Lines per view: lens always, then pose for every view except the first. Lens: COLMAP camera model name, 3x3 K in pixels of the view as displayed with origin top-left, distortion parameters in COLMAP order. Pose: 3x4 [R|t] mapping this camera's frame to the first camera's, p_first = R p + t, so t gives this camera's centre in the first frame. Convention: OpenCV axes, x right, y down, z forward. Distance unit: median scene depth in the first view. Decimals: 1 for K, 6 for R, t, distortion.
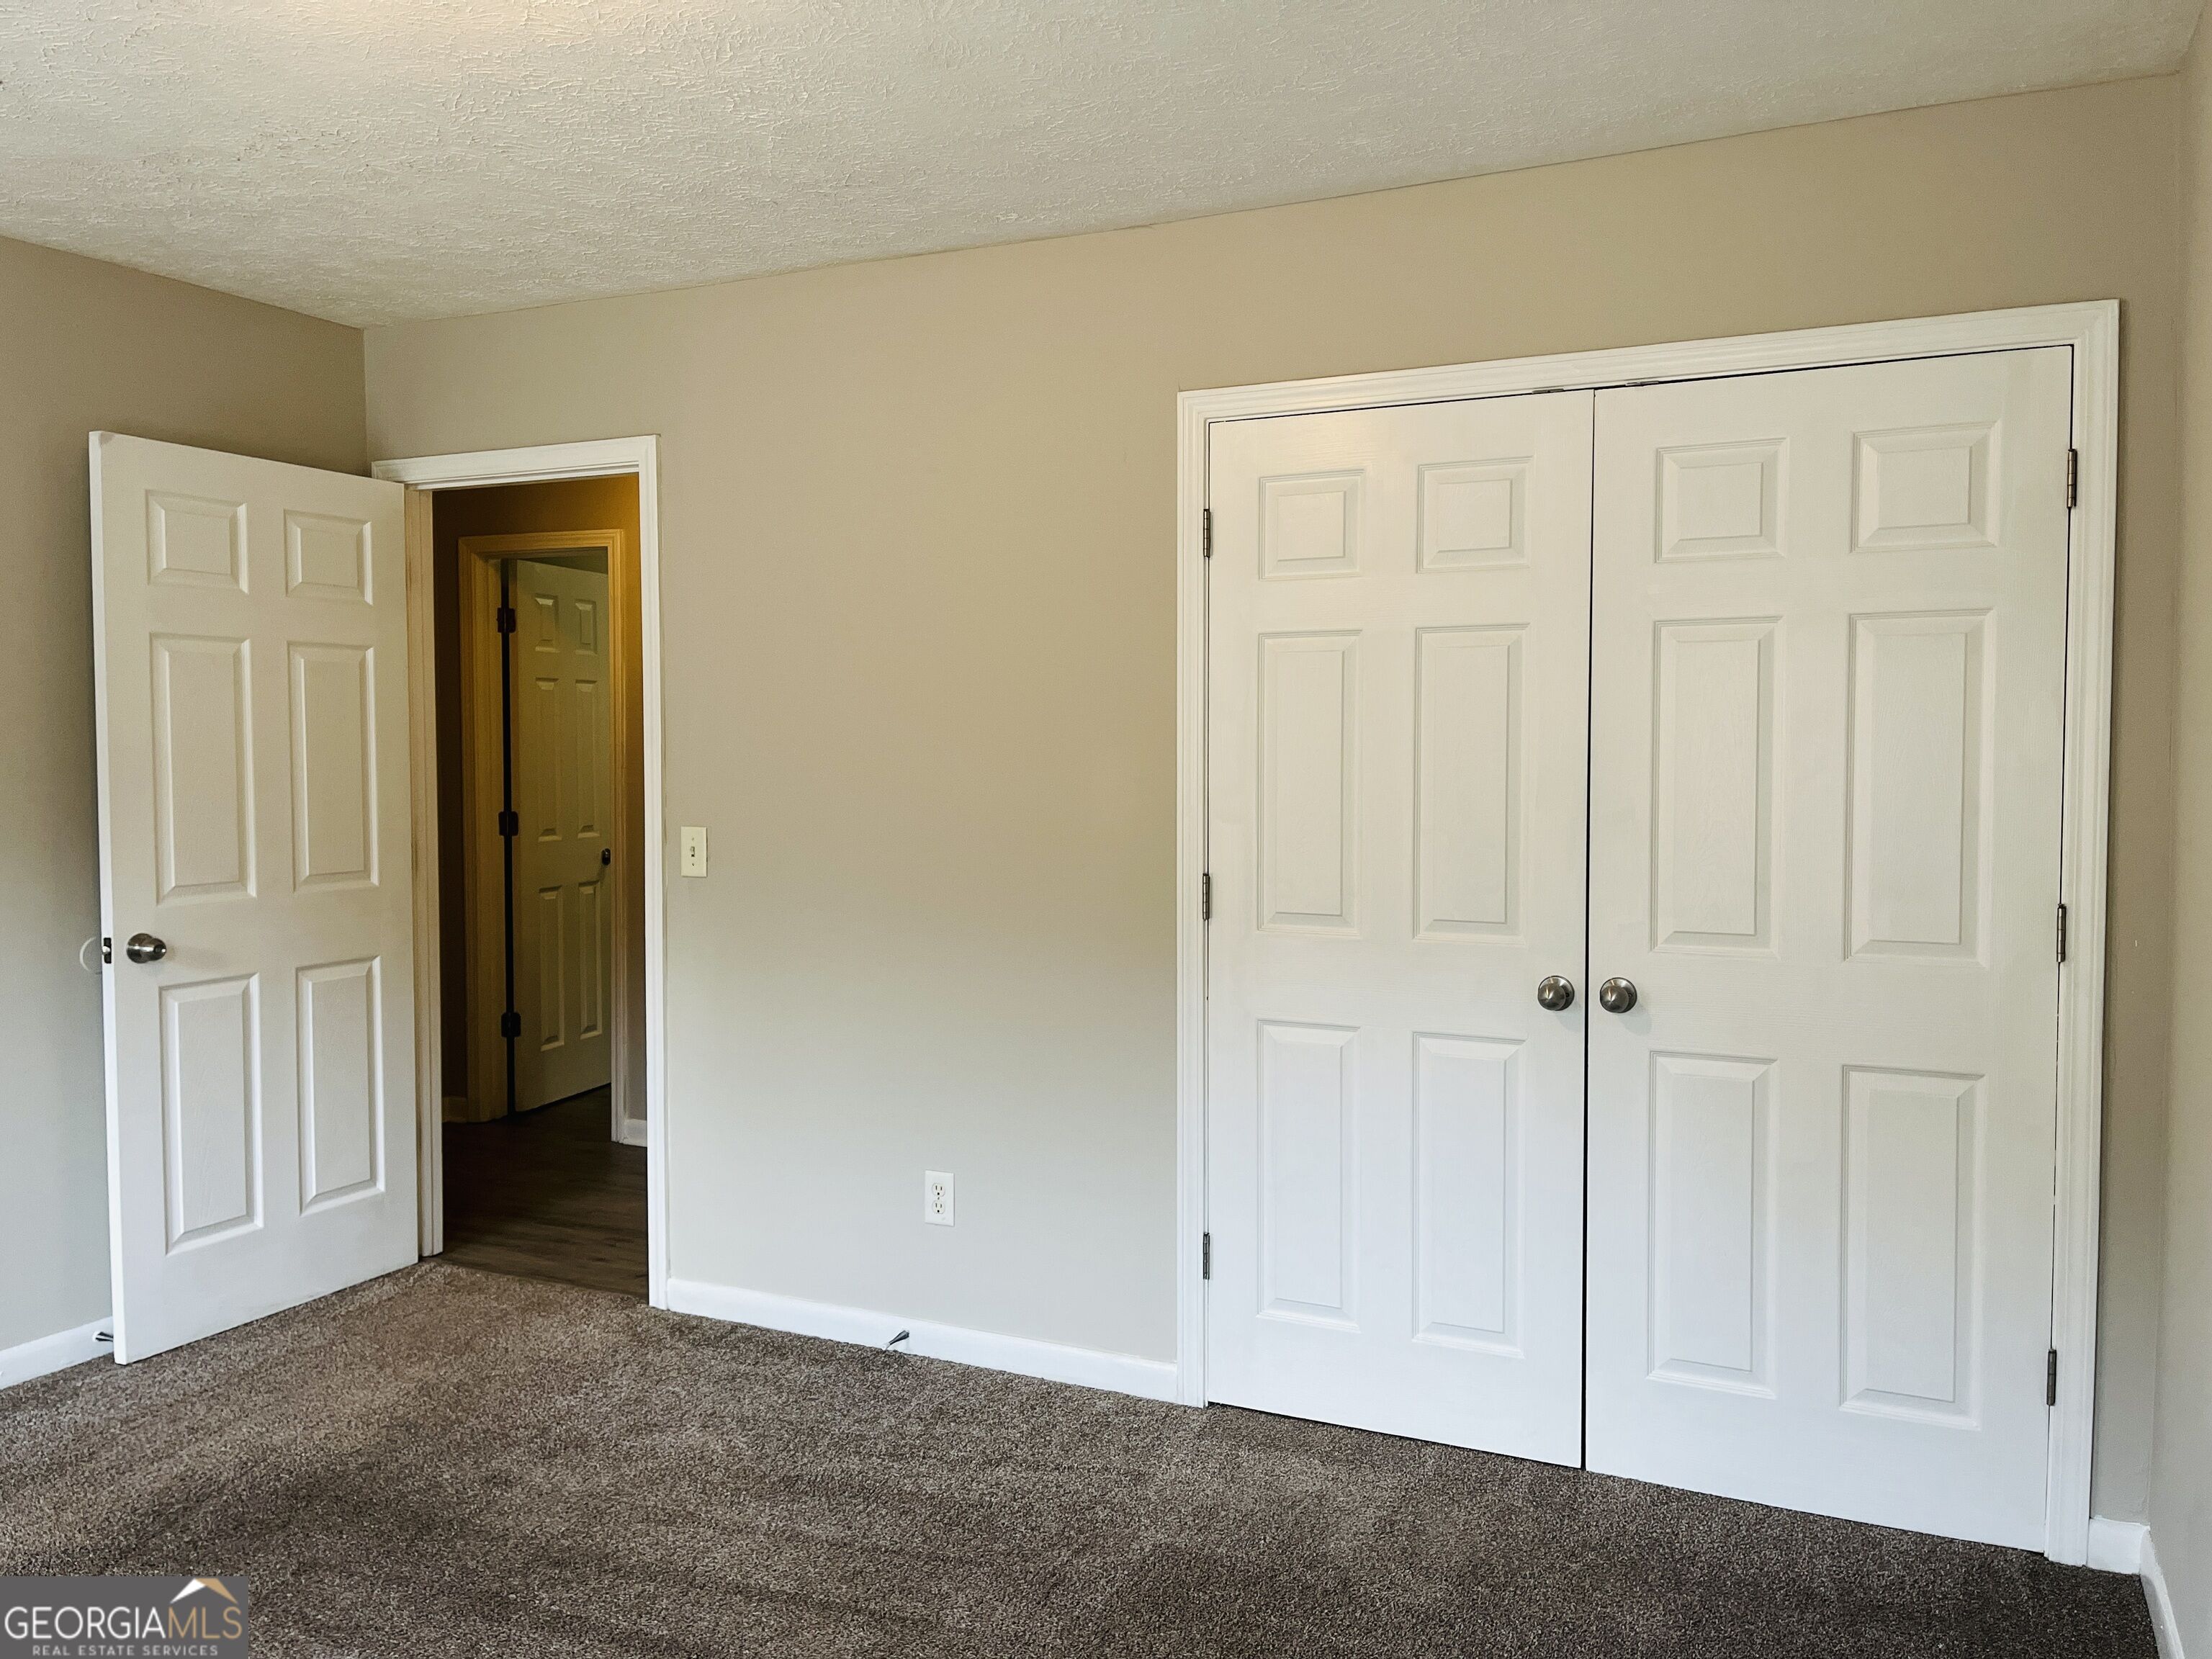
lens RADIAL K [[1683.0, 0, 1101.3], [0, 1683.0, 846.2], [0, 0, 1]] dist [0.079311, -0.093012]
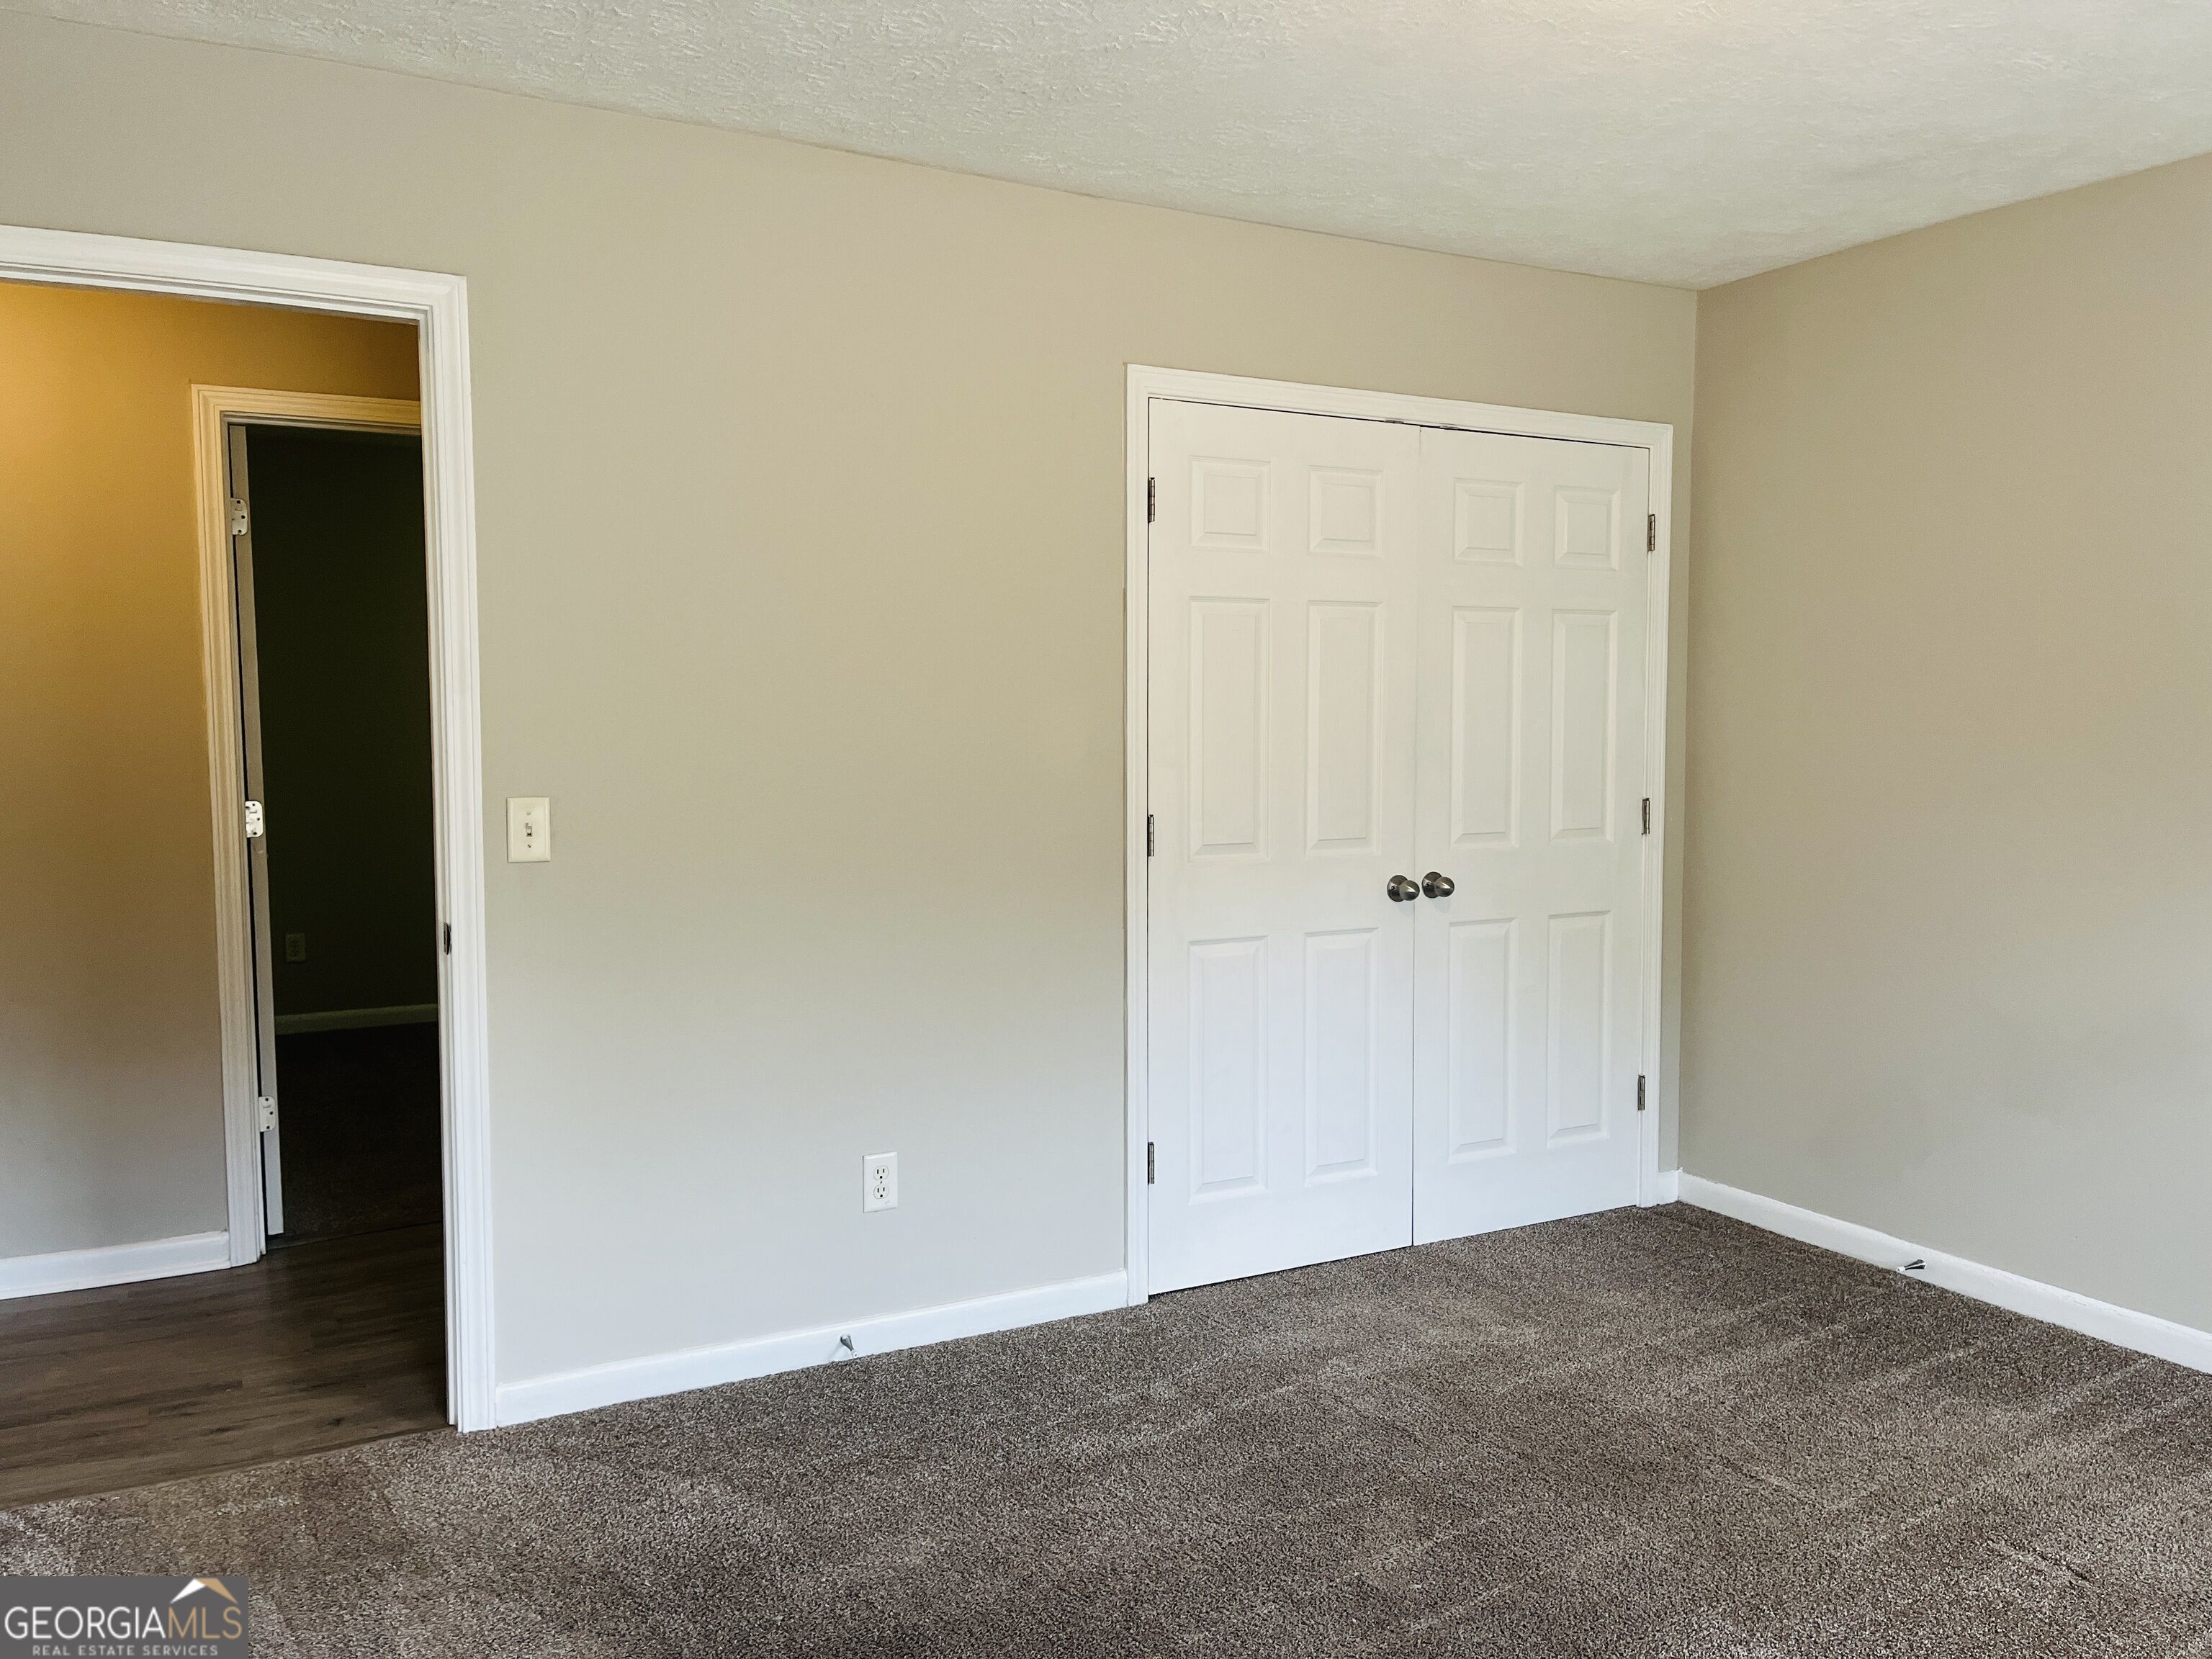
lens RADIAL K [[1693.8, 0, 1120.6], [0, 1693.8, 840.4], [0, 0, 1]] dist [0.072976, -0.078327]
pose [[0.585827, -0.064824, 0.807840, -0.842681], [0.042489, 0.997882, 0.049262, -0.021991], [-0.809322, 0.005465, 0.587340, 0.376989]]
